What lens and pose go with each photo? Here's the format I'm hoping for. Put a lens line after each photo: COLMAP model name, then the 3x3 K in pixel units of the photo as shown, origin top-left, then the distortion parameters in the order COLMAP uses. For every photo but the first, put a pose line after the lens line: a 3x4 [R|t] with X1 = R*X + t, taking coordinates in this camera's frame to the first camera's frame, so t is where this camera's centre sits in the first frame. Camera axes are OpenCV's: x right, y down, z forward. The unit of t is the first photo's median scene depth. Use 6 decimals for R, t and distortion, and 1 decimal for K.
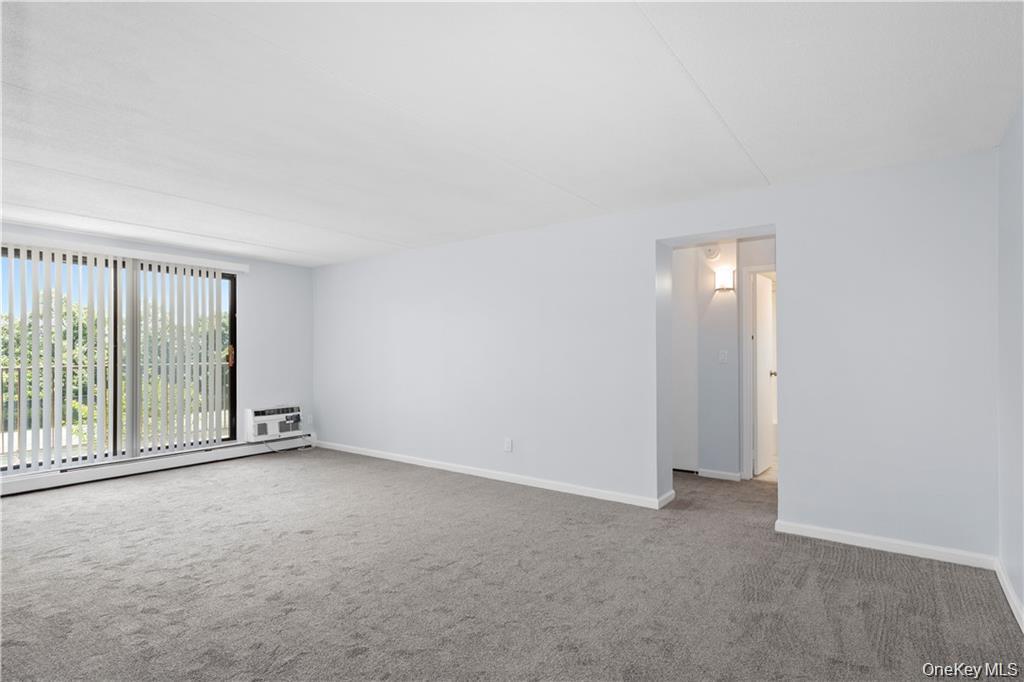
lens RADIAL K [[523.5, 0, 510.7], [0, 523.5, 345.7], [0, 0, 1]] dist [-0.001080, -0.000133]
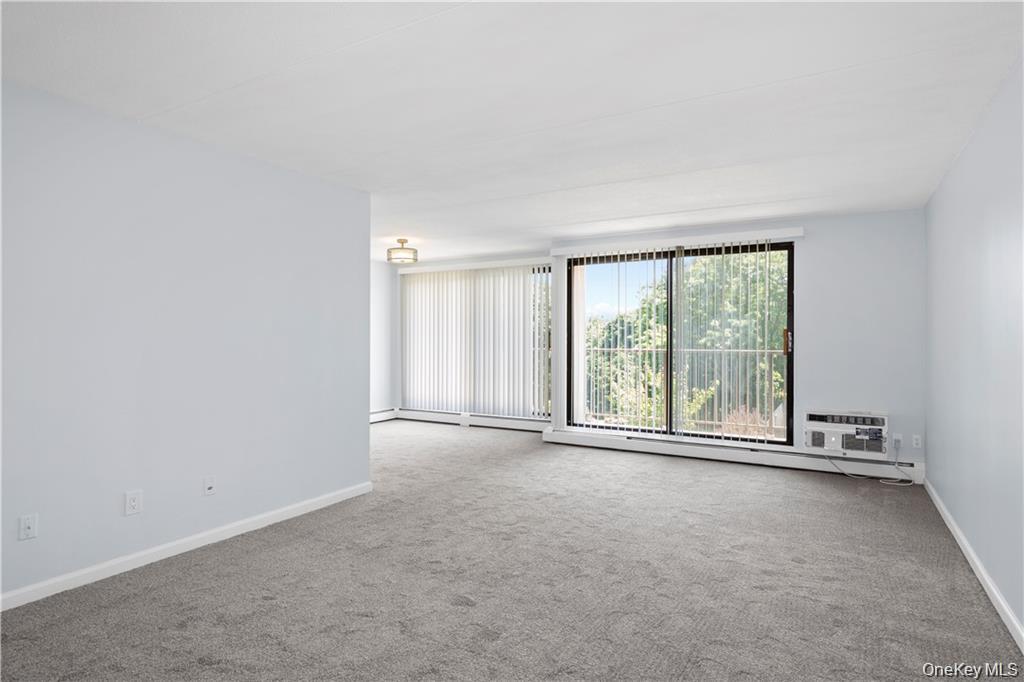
lens RADIAL K [[560.2, 0, 506.3], [0, 560.2, 342.2], [0, 0, 1]] dist [0.003729, 0.000762]
pose [[0.093604, 0.010892, -0.995550, 0.293185], [0.010201, 0.999877, 0.011898, 0.004198], [0.995557, -0.011270, 0.093481, 0.474475]]
